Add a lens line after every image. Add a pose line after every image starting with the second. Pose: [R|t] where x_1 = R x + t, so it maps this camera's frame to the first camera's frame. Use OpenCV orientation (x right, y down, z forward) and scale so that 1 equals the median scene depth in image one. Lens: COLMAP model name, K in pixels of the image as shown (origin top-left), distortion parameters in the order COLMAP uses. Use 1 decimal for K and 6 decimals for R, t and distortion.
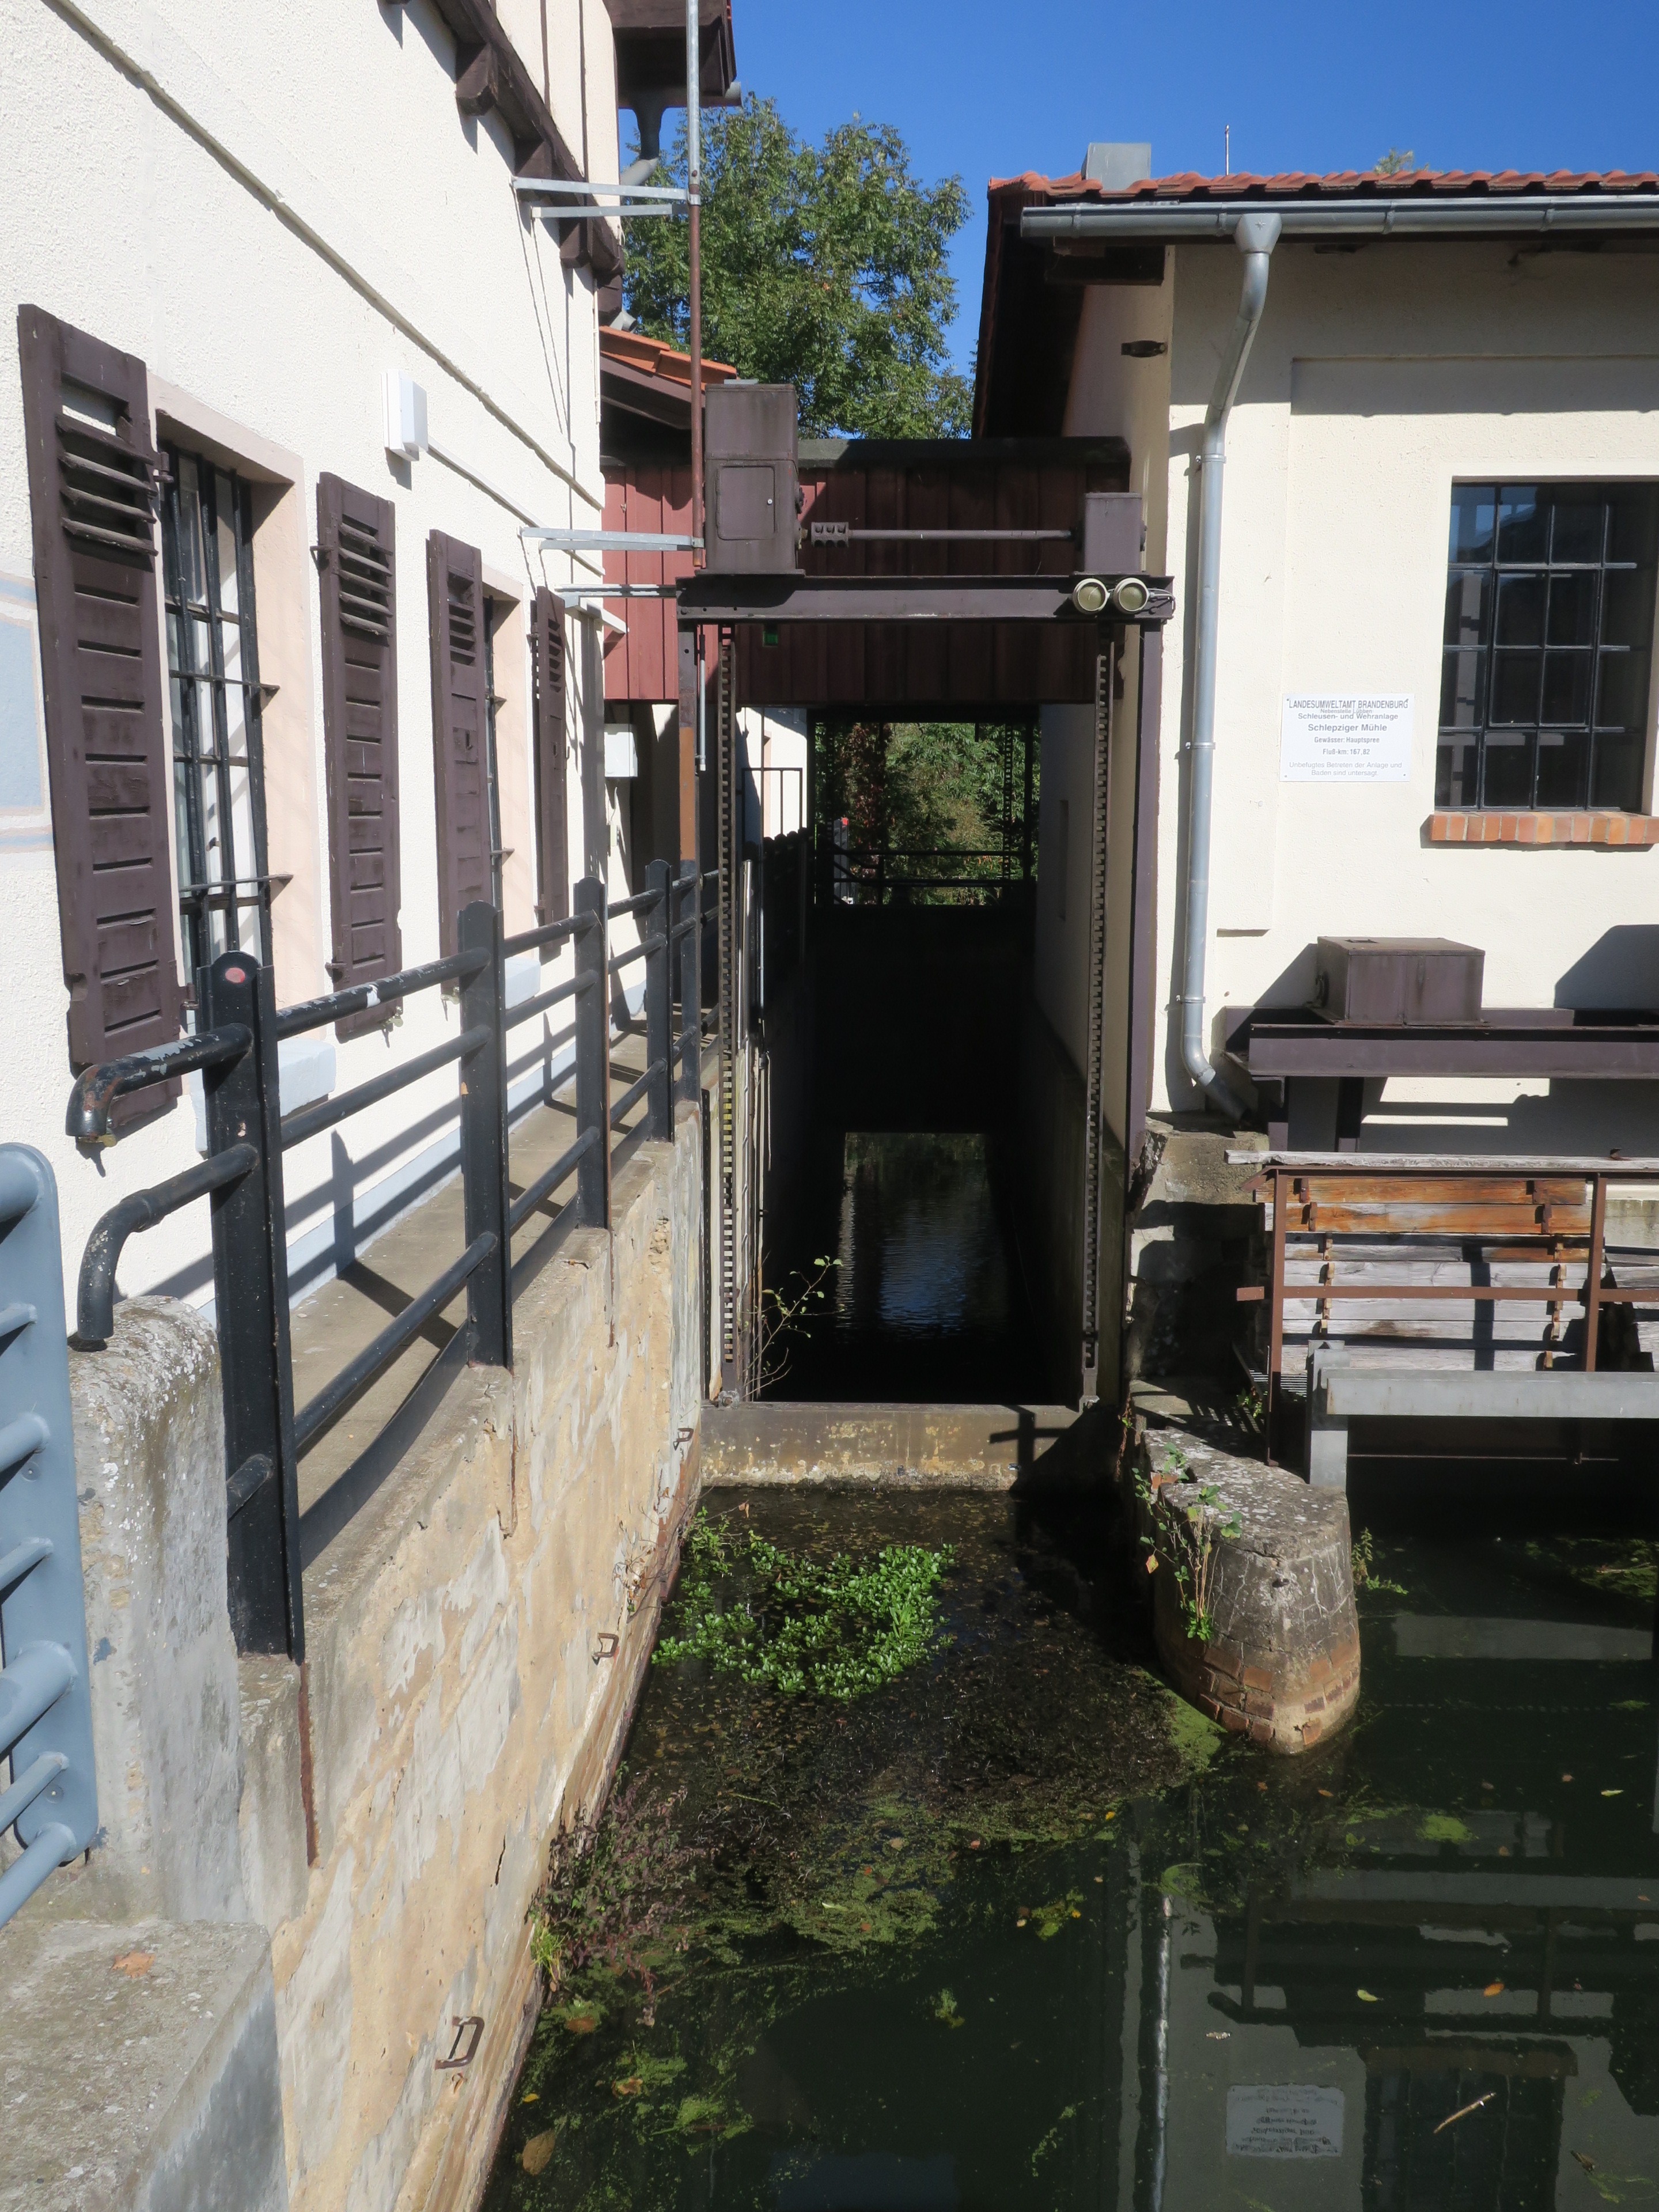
lens RADIAL K [[1878.4, 0, 829.5], [0, 1878.4, 1106.0], [0, 0, 1]] dist [-0.017124, 0.006276]
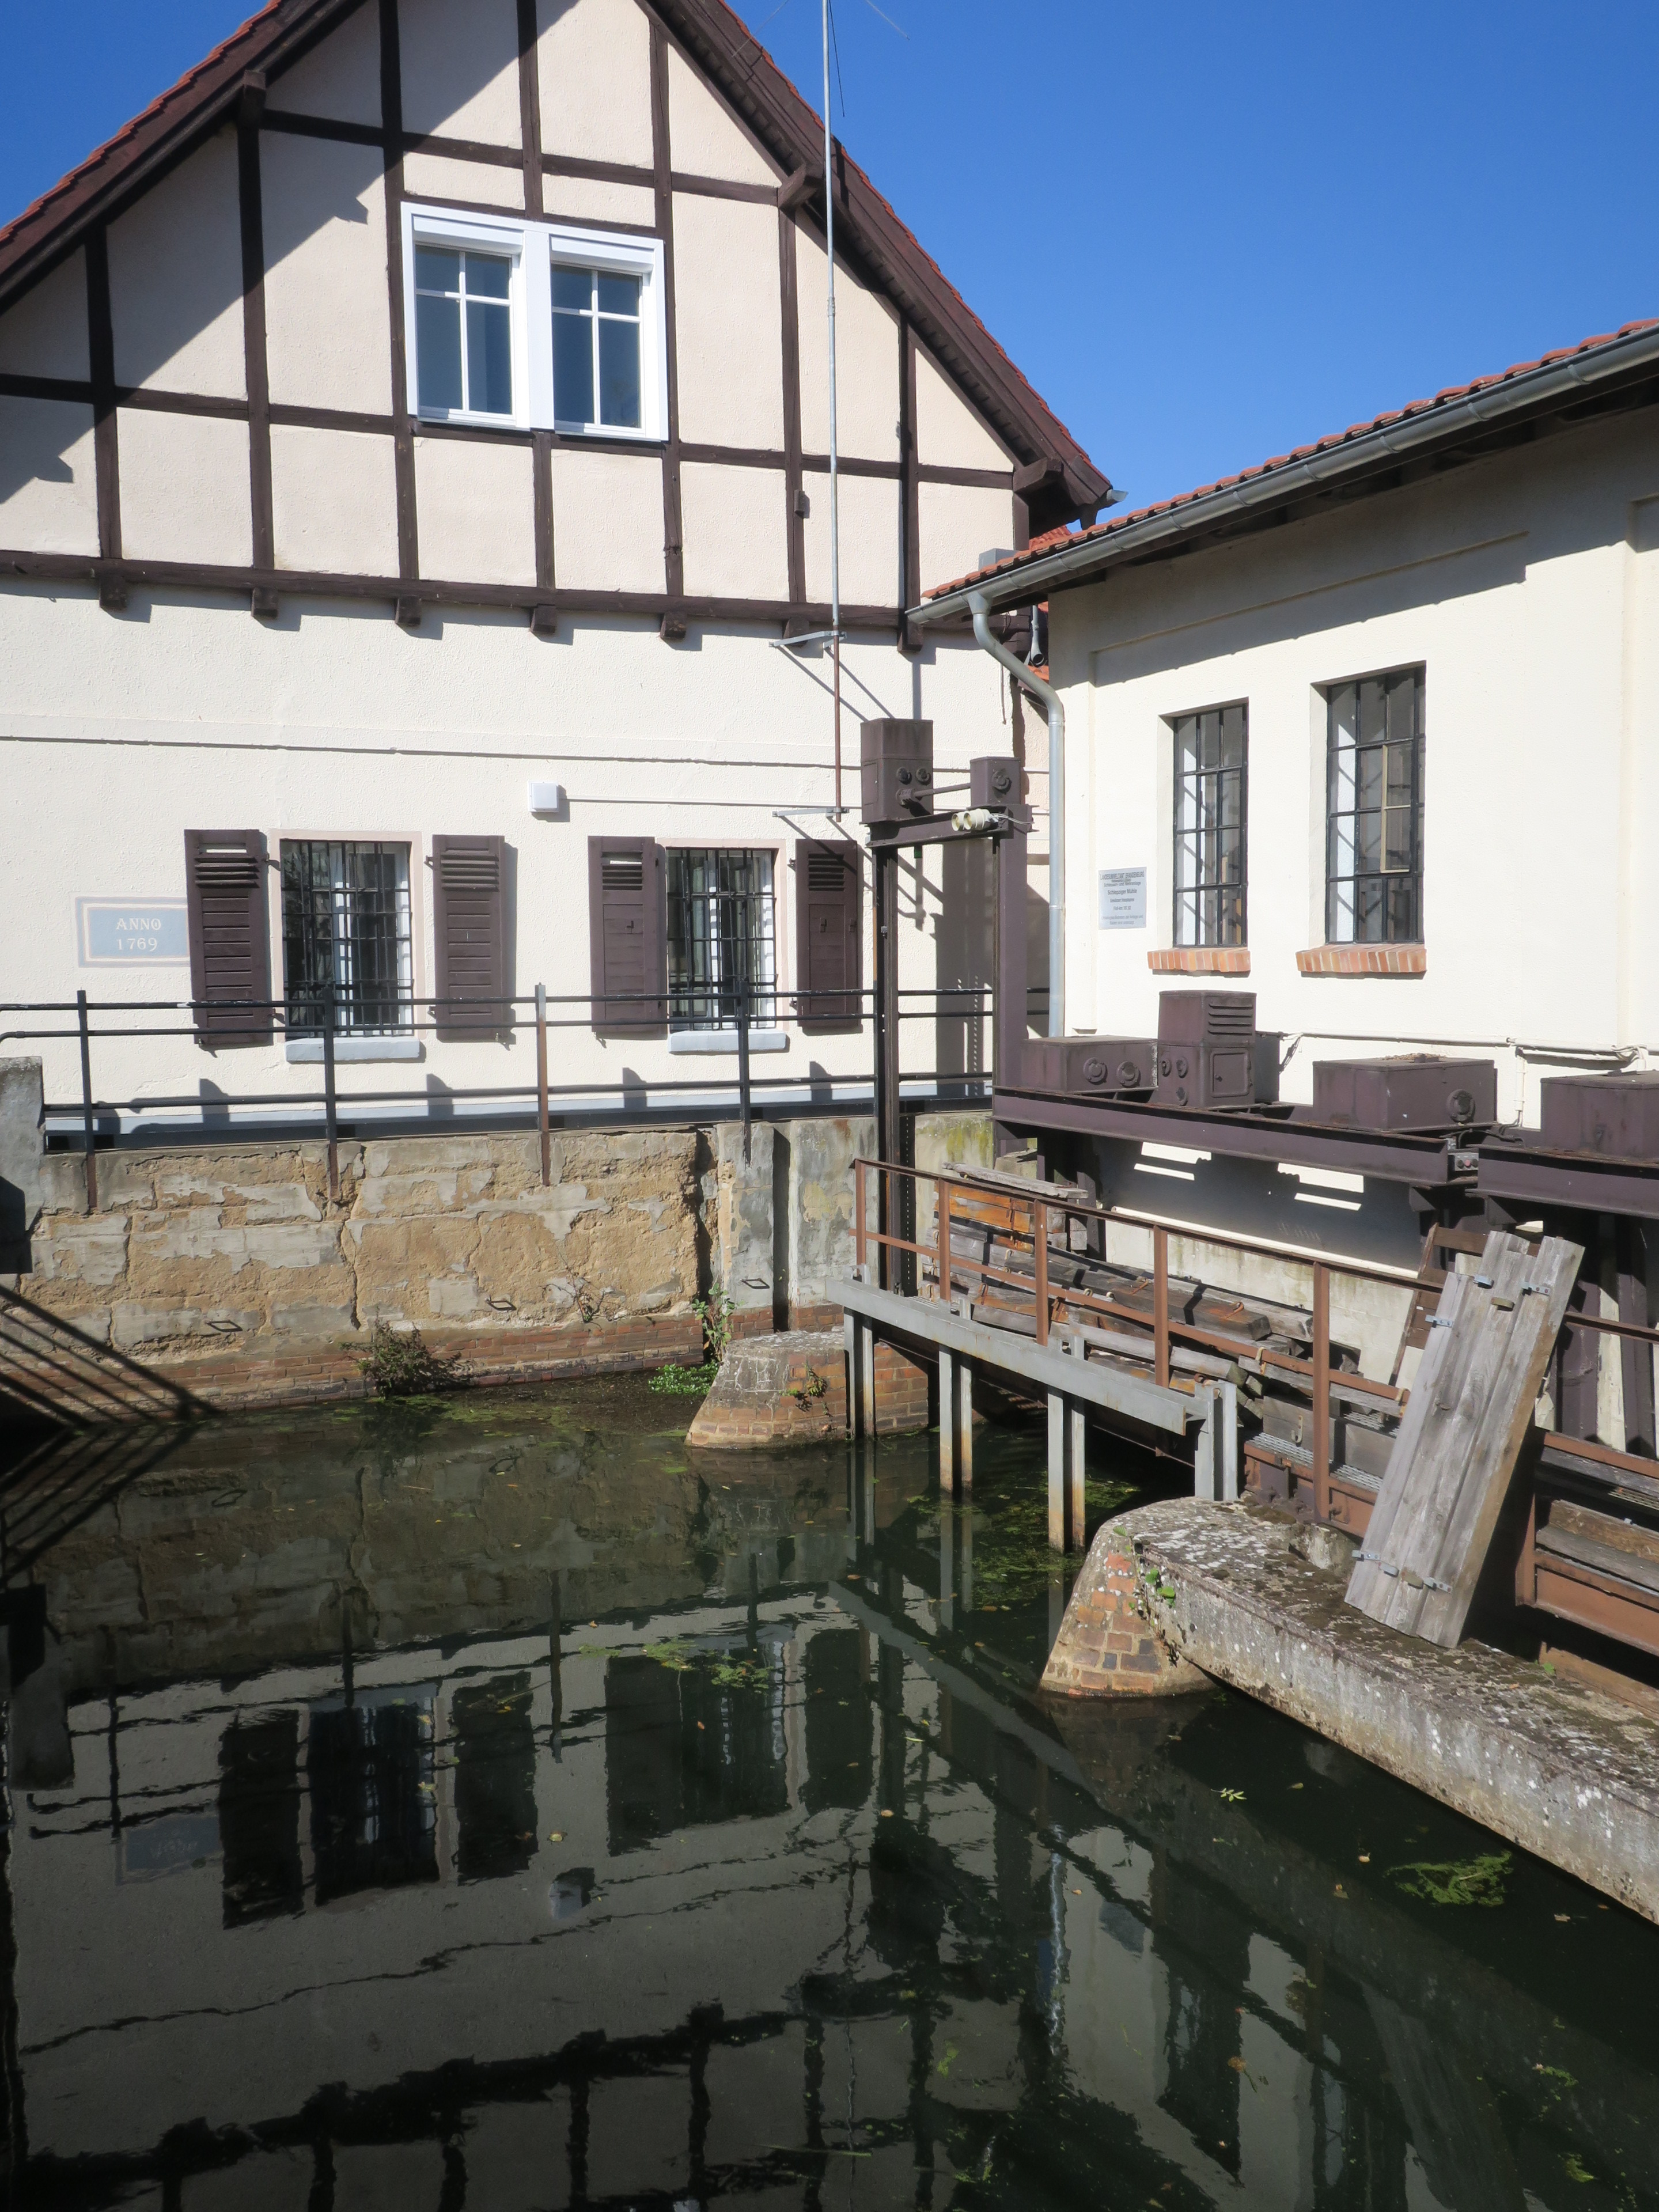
lens RADIAL K [[1878.4, 0, 829.5], [0, 1878.4, 1106.0], [0, 0, 1]] dist [-0.017124, 0.006276]
pose [[0.431327, 0.064865, -0.899861, 1.635176], [-0.131574, 0.991271, 0.008387, -0.022386], [0.892550, 0.114781, 0.436097, 0.211491]]
